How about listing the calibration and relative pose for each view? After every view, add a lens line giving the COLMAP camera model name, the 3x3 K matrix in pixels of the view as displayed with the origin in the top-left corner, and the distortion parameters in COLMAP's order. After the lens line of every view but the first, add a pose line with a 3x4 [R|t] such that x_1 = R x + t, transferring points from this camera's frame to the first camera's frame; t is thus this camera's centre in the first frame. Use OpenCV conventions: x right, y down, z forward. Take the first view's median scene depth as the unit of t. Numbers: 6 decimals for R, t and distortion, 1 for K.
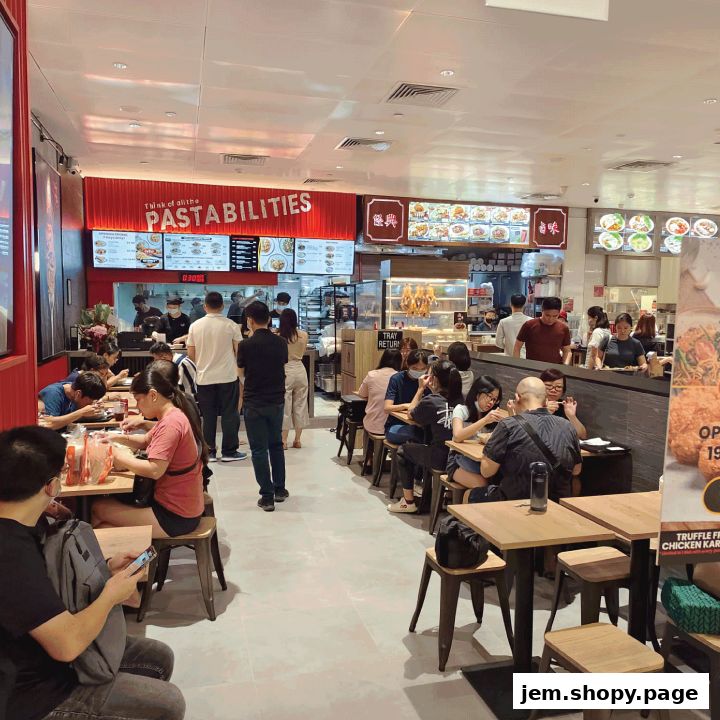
lens RADIAL K [[656.3, 0, 353.8], [0, 656.3, 365.7], [0, 0, 1]] dist [0.007882, 0.018639]
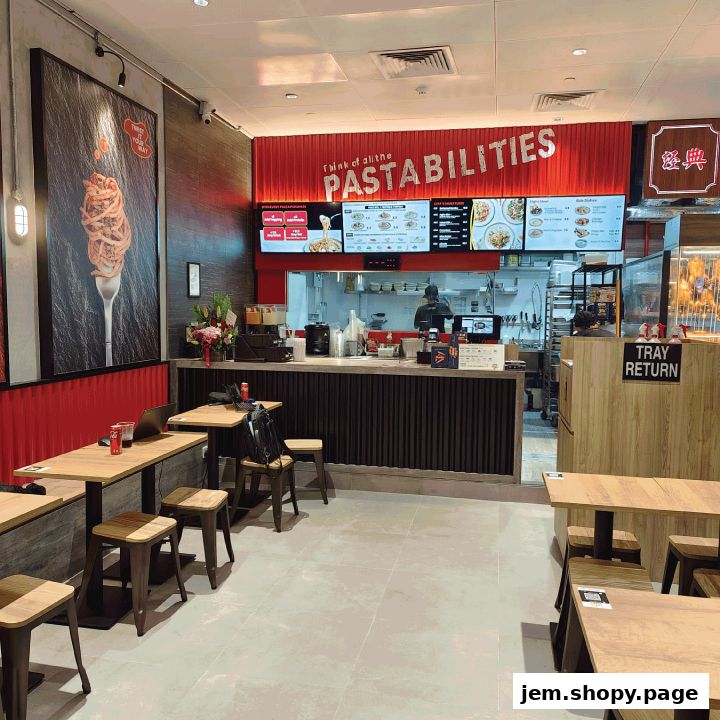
lens RADIAL K [[656.3, 0, 360.6], [0, 656.3, 352.8], [0, 0, 1]] dist [0.007882, 0.018639]
pose [[0.898707, 0.029329, -0.437567, 0.054400], [-0.041266, 0.998990, -0.017795, -0.020268], [0.436603, 0.034049, 0.899009, 0.342052]]
